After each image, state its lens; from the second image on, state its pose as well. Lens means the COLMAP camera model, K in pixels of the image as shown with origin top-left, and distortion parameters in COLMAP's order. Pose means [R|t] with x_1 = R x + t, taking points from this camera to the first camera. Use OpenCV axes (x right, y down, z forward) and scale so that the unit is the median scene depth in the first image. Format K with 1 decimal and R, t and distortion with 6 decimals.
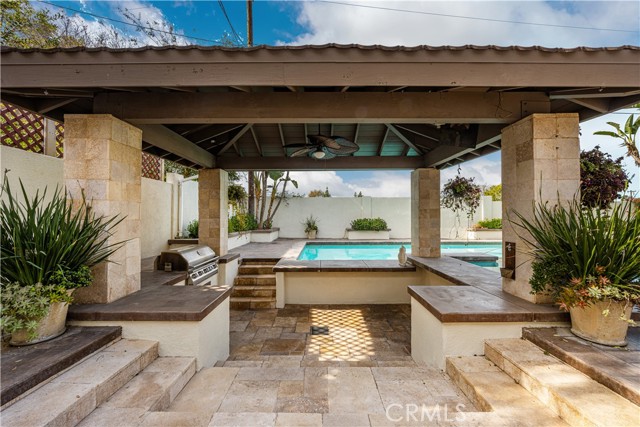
lens RADIAL K [[254.8, 0, 323.1], [0, 254.8, 212.2], [0, 0, 1]] dist [-0.008145, 0.000656]
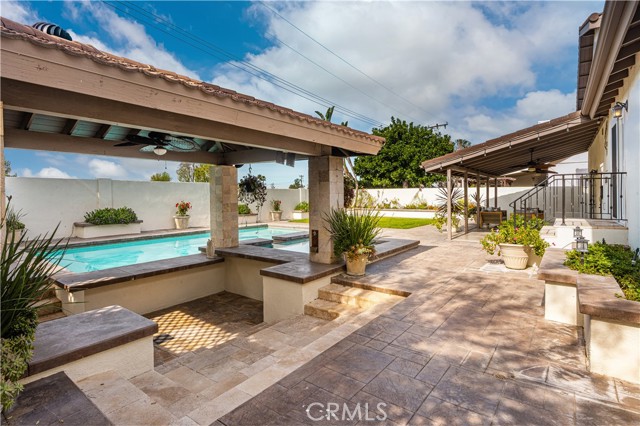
lens RADIAL K [[327.6, 0, 302.6], [0, 327.6, 197.6], [0, 0, 1]] dist [0.001768, 0.000928]
pose [[0.625485, -0.007590, 0.780199, -0.660610], [-0.010012, 0.999792, 0.017753, -0.087306], [-0.780172, -0.018915, 0.625279, -0.168324]]
